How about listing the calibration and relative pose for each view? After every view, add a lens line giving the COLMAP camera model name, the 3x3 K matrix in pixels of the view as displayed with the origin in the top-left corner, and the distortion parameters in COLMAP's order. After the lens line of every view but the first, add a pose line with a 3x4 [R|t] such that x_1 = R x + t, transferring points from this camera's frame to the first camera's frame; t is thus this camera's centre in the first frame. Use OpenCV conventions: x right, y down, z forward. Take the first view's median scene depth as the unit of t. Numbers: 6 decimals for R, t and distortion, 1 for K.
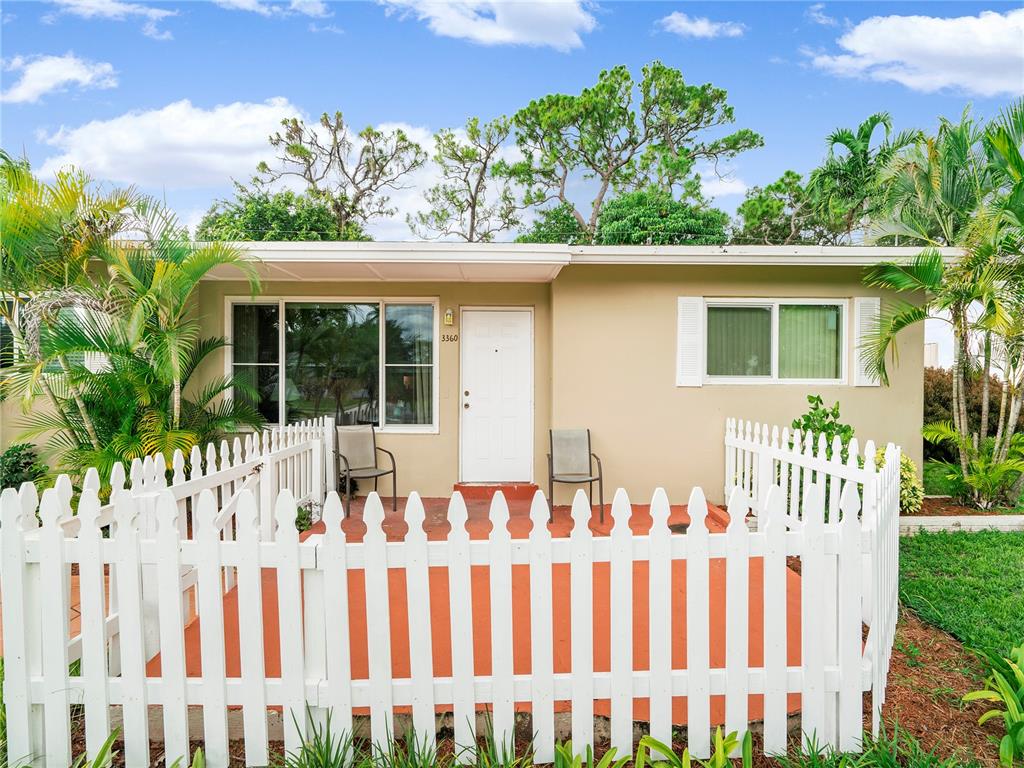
lens RADIAL K [[464.6, 0, 504.9], [0, 464.6, 378.4], [0, 0, 1]] dist [-0.025868, 0.010576]
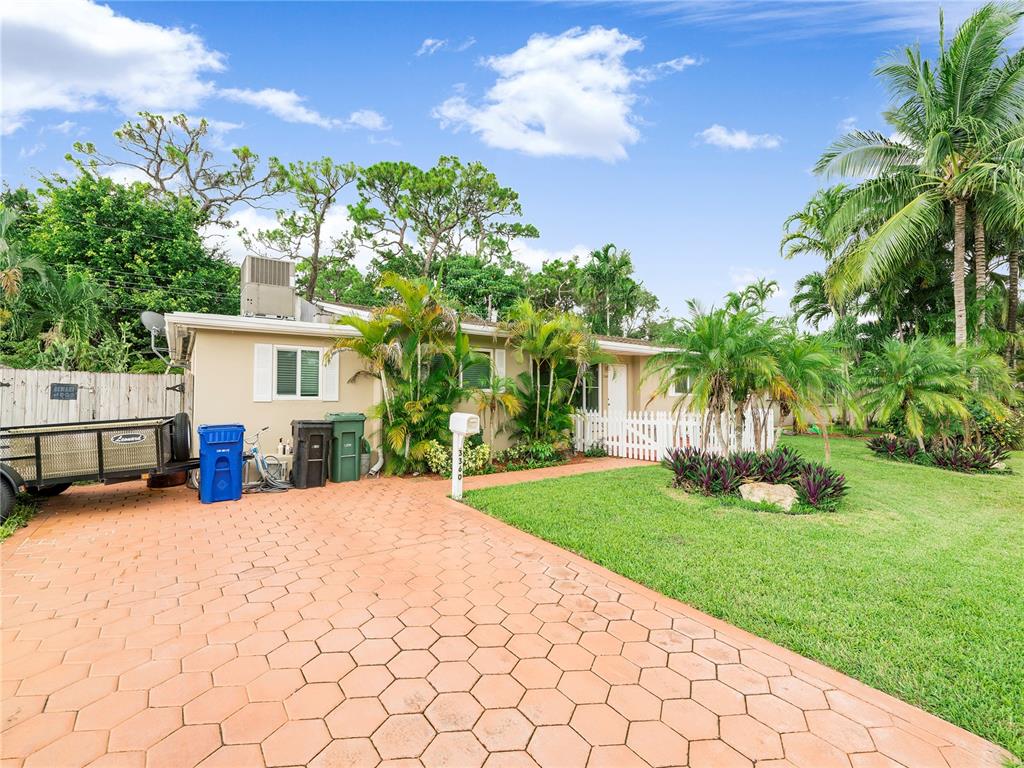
lens RADIAL K [[464.6, 0, 504.9], [0, 464.6, 378.4], [0, 0, 1]] dist [-0.025868, 0.010576]
pose [[0.822696, 0.032010, 0.567580, -0.338657], [-0.005558, 0.998819, -0.048275, 0.010367], [-0.568455, 0.036561, 0.821902, -0.128624]]
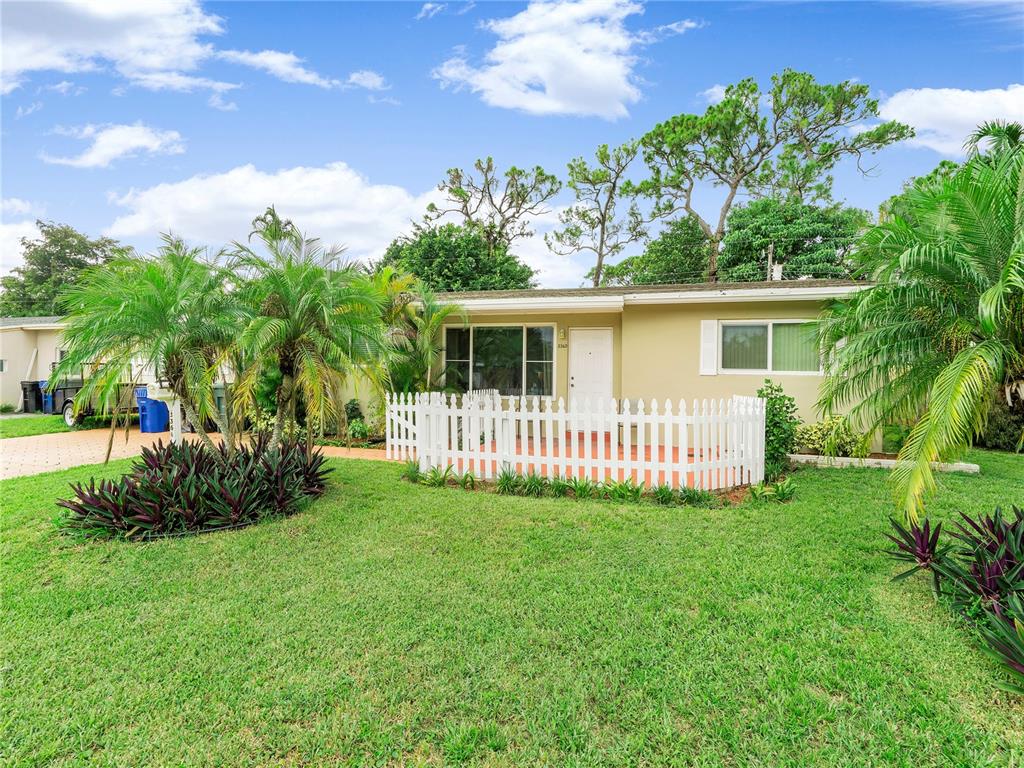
lens RADIAL K [[464.6, 0, 504.9], [0, 464.6, 378.4], [0, 0, 1]] dist [-0.025868, 0.010576]
pose [[0.957750, 0.014604, -0.287230, 0.033755], [-0.016085, 0.999867, -0.002795, 0.008321], [0.287151, 0.007297, 0.957858, -0.139955]]
